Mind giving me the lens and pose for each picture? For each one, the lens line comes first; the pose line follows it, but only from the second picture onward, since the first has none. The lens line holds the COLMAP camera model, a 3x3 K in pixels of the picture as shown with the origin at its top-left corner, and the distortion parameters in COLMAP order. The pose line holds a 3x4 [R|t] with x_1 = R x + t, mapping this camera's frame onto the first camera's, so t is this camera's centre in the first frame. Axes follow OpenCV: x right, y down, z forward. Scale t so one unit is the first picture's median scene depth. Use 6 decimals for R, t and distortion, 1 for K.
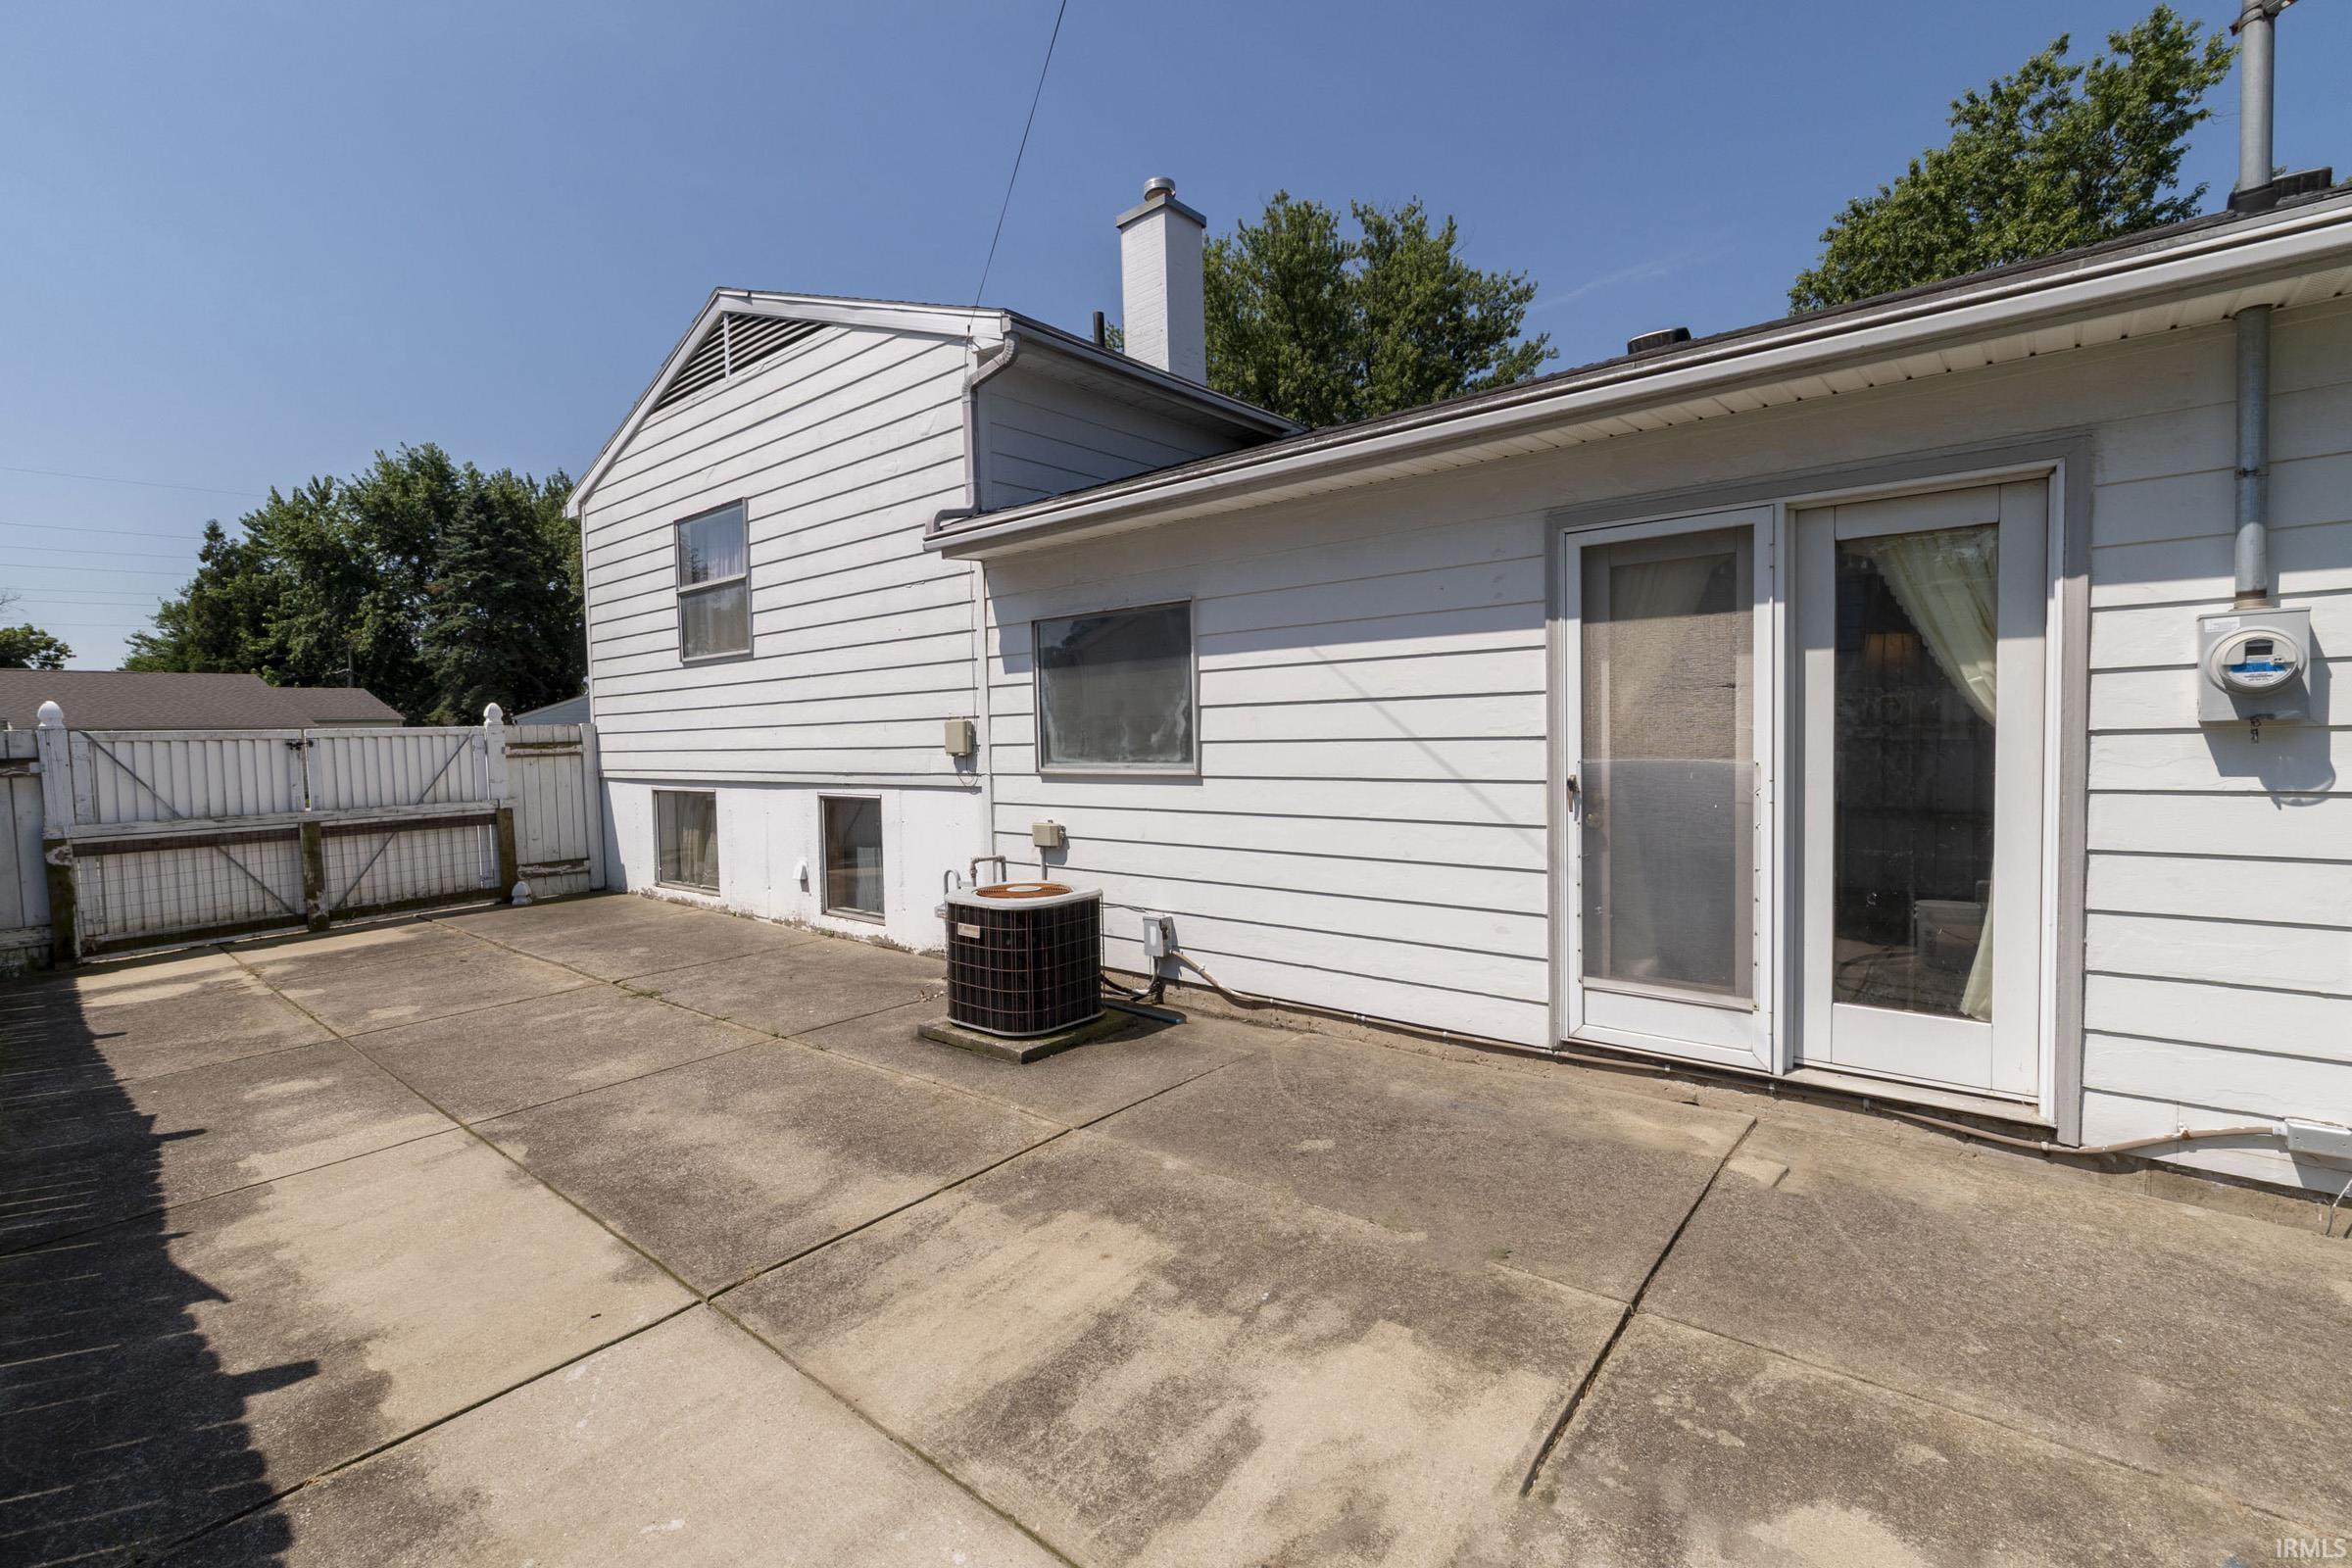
lens RADIAL K [[1025.5, 0, 1177.4], [0, 1025.5, 770.8], [0, 0, 1]] dist [0.008822, -0.000477]
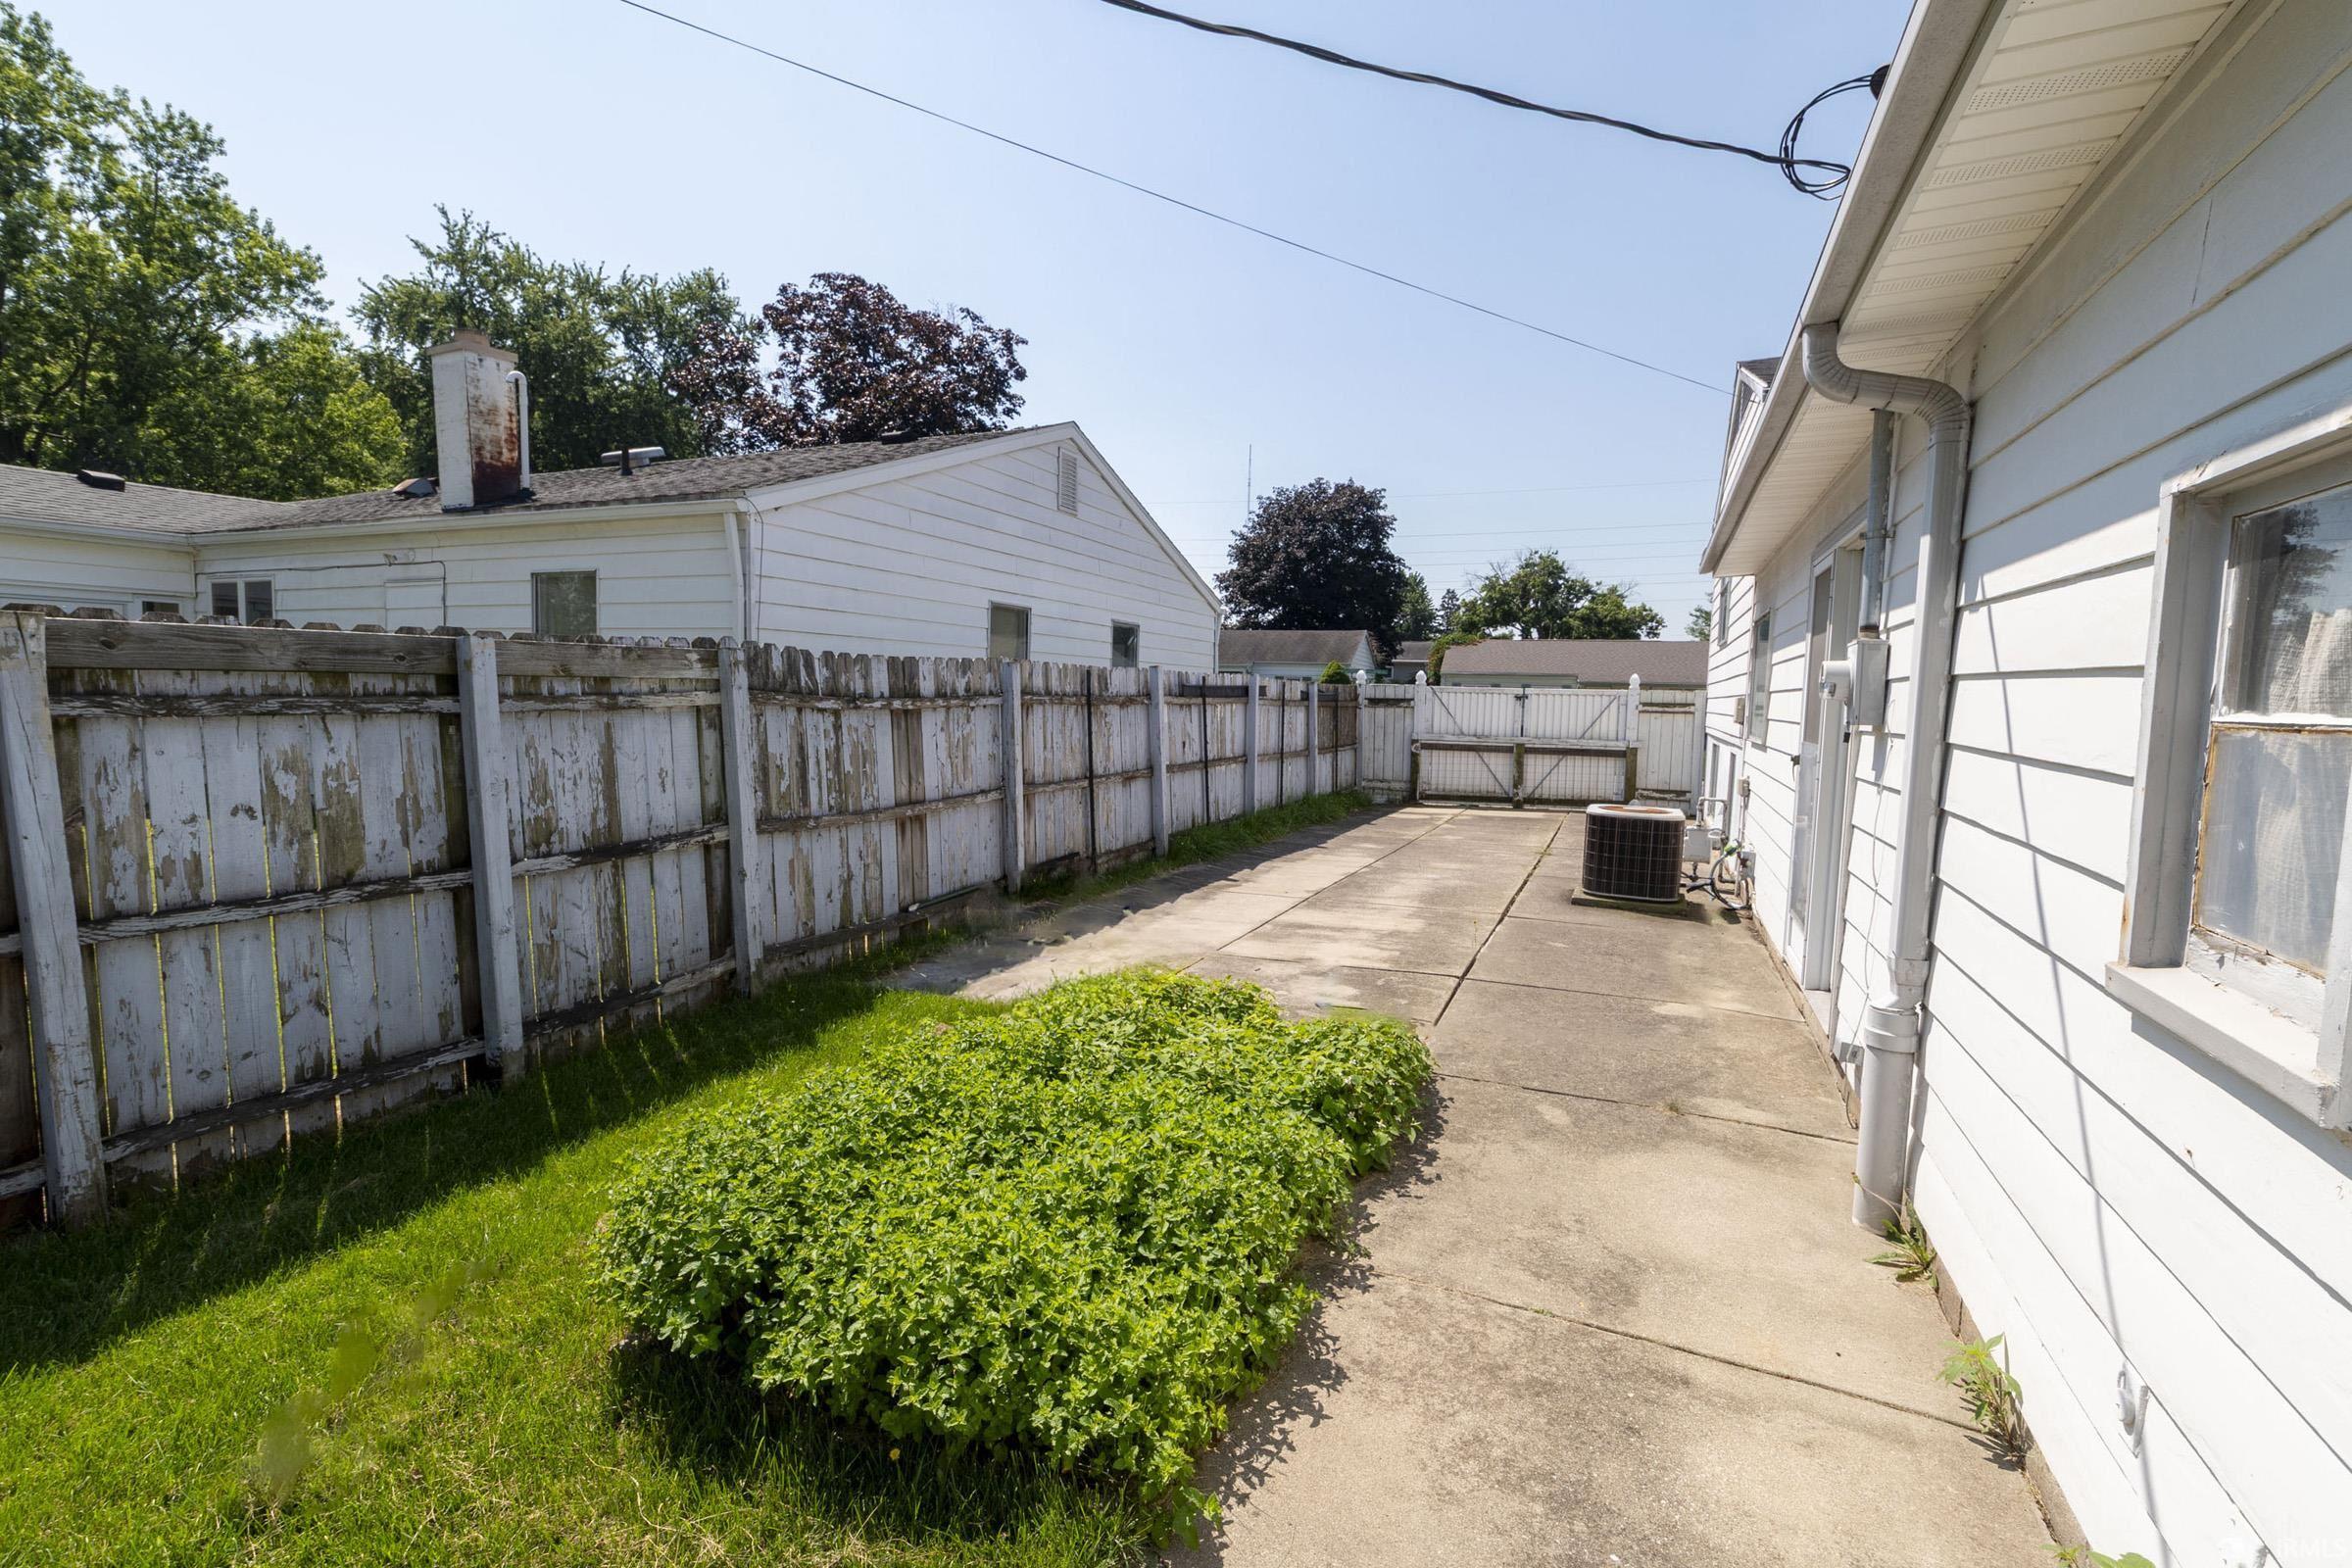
lens RADIAL K [[1025.5, 0, 1174.7], [0, 1025.5, 793.1], [0, 0, 1]] dist [0.008822, -0.000477]
pose [[0.308150, 0.127147, -0.942803, 0.588157], [-0.072213, 0.991295, 0.110084, -0.014387], [0.948593, 0.034161, 0.314650, -0.067269]]
